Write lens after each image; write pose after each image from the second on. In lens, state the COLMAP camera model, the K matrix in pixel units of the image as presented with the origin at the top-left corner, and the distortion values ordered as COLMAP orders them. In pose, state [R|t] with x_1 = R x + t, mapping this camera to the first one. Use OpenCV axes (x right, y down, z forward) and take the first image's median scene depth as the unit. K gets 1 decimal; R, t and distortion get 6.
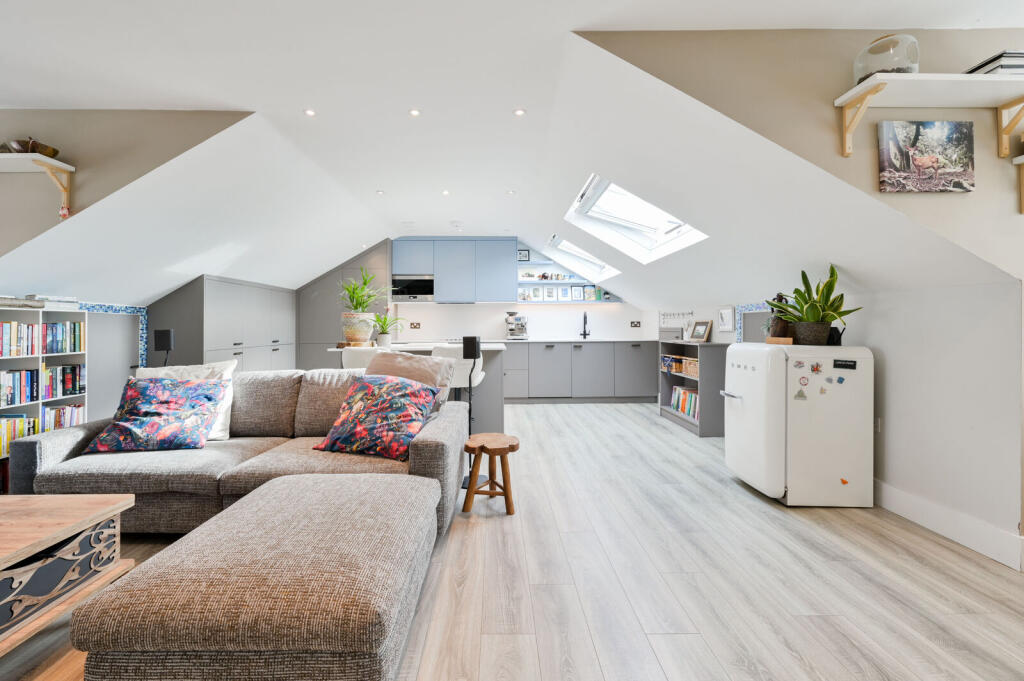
lens RADIAL K [[407.9, 0, 510.3], [0, 407.9, 330.0], [0, 0, 1]] dist [-0.001488, -0.000036]
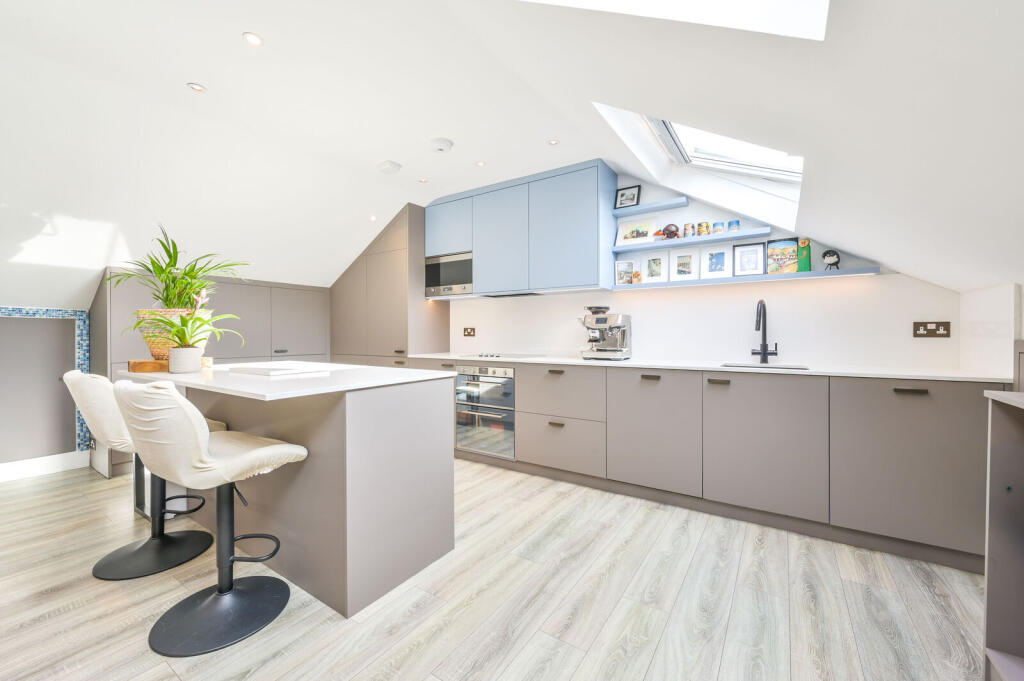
lens RADIAL K [[407.9, 0, 510.1], [0, 407.9, 339.8], [0, 0, 1]] dist [-0.001488, -0.000036]
pose [[0.814897, 0.012993, -0.579460, 0.215014], [-0.008219, 0.999907, 0.010862, -0.005680], [0.579547, -0.004089, 0.814929, 0.493364]]
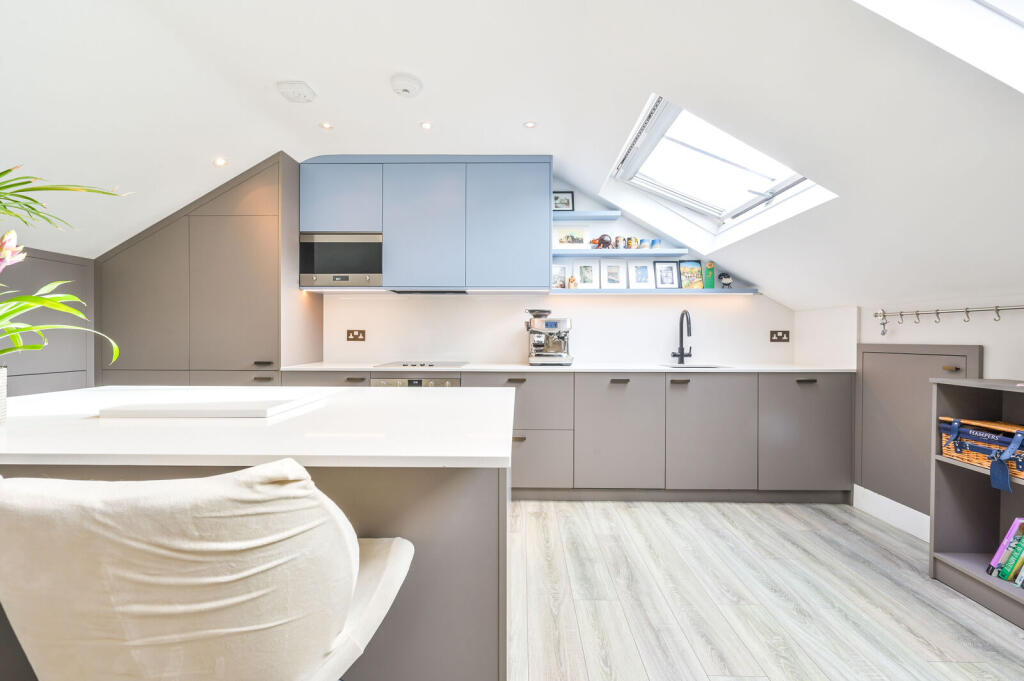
lens RADIAL K [[407.9, 0, 517.5], [0, 407.9, 343.0], [0, 0, 1]] dist [-0.001488, -0.000036]
pose [[0.999060, 0.009085, -0.042378, -0.001164], [-0.008936, 0.999953, 0.003703, -0.004497], [0.042410, -0.003321, 0.999095, 0.483843]]
